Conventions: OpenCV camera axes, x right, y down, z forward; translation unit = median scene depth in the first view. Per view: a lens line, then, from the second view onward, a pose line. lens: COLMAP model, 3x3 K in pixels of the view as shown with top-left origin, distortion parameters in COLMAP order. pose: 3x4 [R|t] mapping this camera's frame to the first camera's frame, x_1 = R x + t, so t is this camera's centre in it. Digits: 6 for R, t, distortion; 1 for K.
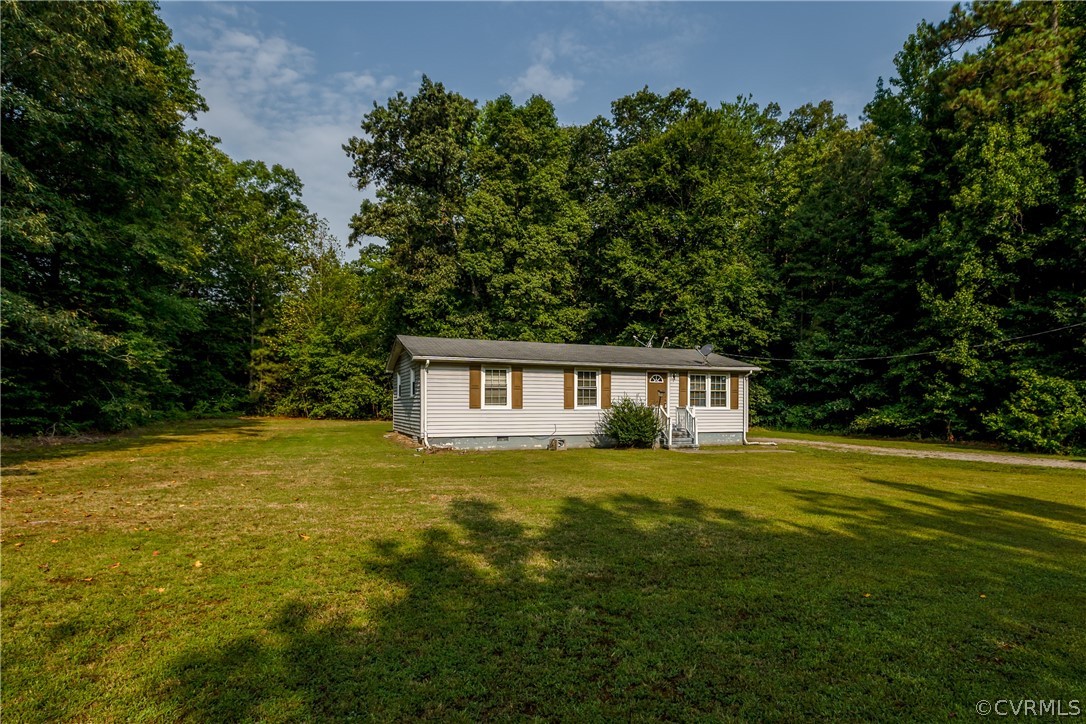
lens RADIAL K [[623.0, 0, 599.2], [0, 623.0, 417.8], [0, 0, 1]] dist [0.004162, -0.000707]
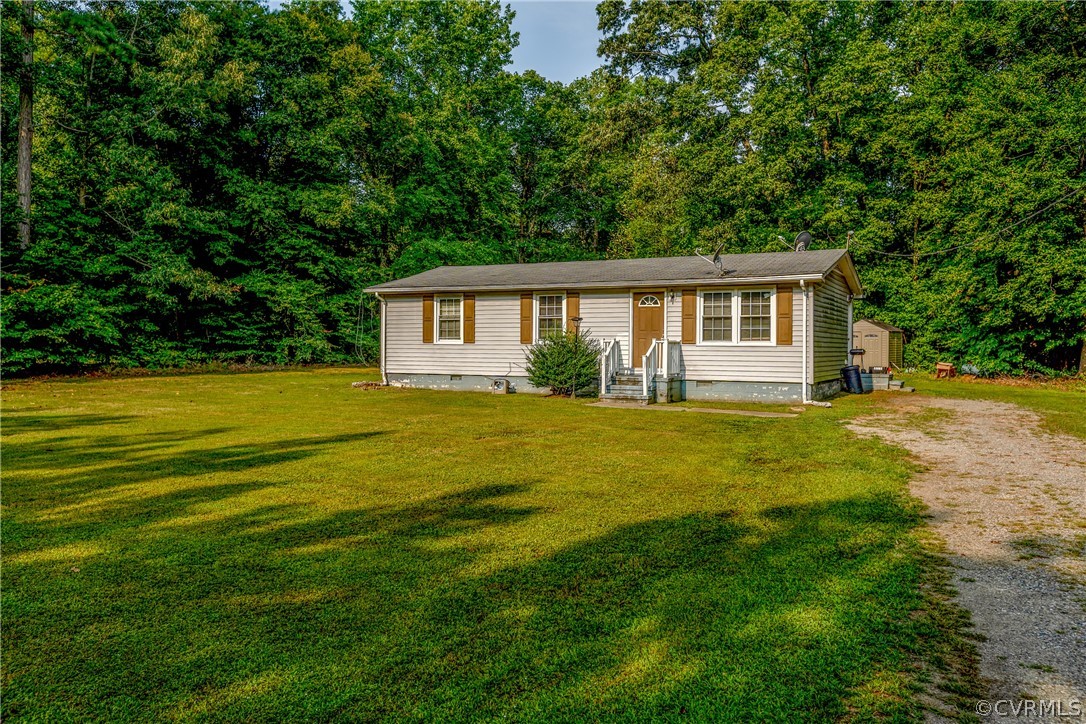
lens RADIAL K [[847.9, 0, 549.8], [0, 847.9, 352.1], [0, 0, 1]] dist [0.013330, -0.001608]
pose [[0.623363, 0.005138, -0.781916, 0.734649], [-0.019457, 0.999771, -0.008942, 0.005003], [0.781691, 0.020788, 0.623320, 0.312321]]
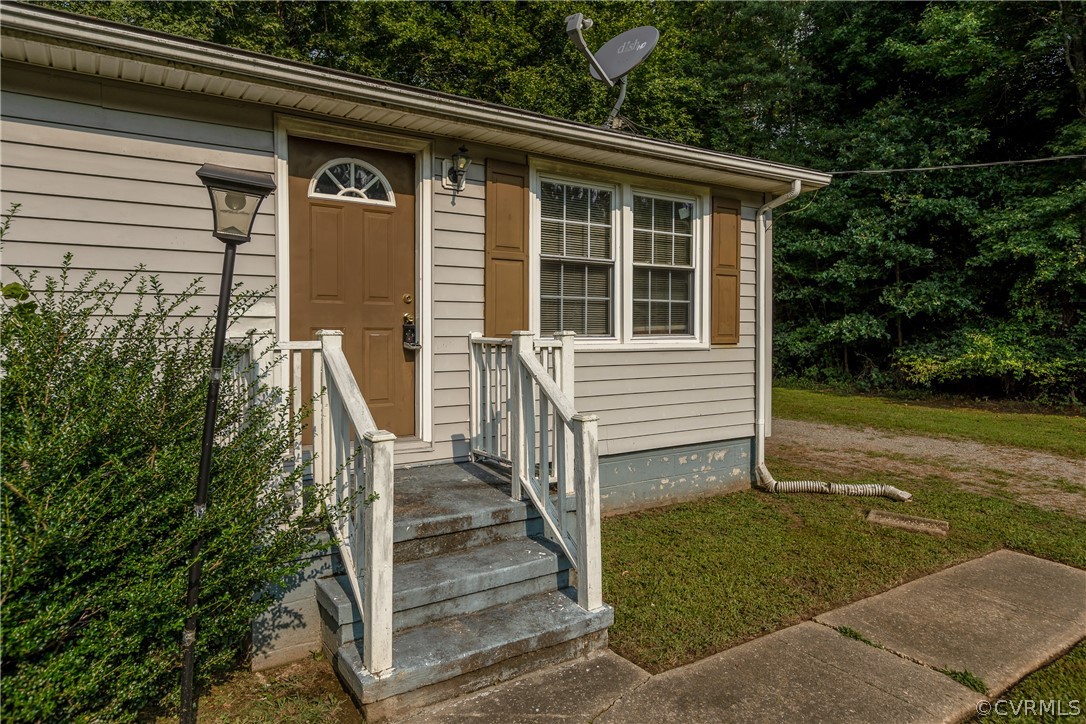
lens RADIAL K [[663.8, 0, 542.7], [0, 663.8, 348.9], [0, 0, 1]] dist [0.004664, -0.001093]
pose [[0.987938, -0.008281, 0.154628, 0.111246], [0.006847, 0.999929, 0.009802, -0.015838], [-0.154698, -0.008625, 0.987924, 0.774749]]
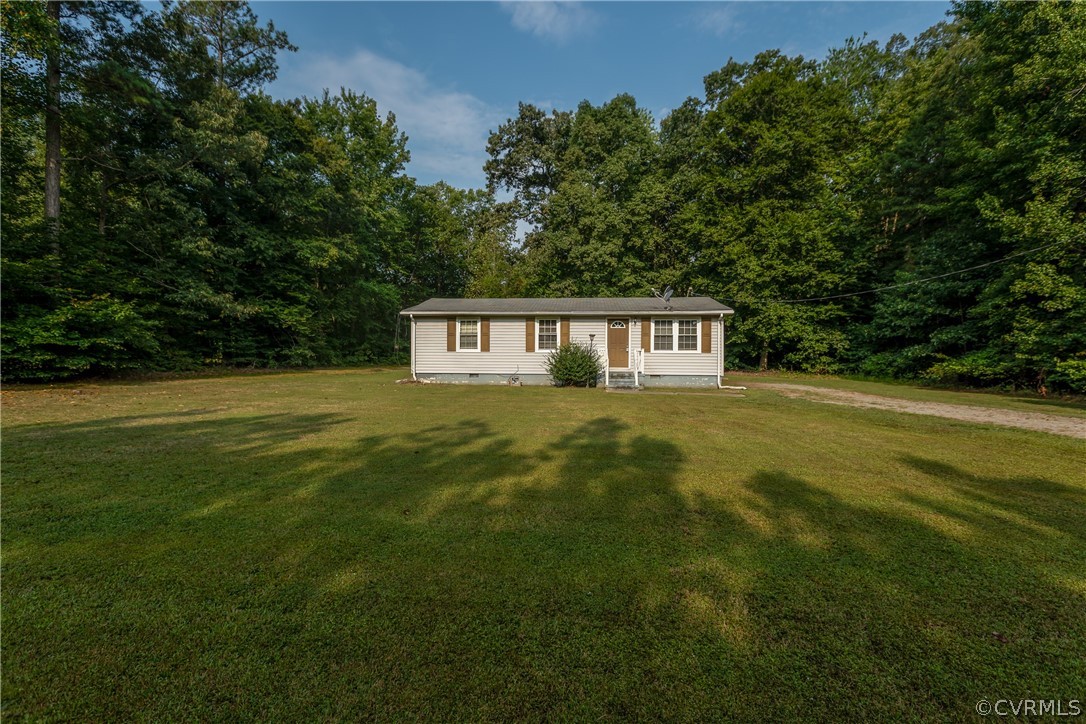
lens RADIAL K [[490.8, 0, 542.0], [0, 490.8, 361.8], [0, 0, 1]] dist [0.005556, -0.000394]
pose [[0.866977, 0.005804, -0.498315, 0.388901], [-0.012021, 0.999885, -0.009270, 0.011312], [0.498204, 0.014027, 0.866947, 0.186101]]
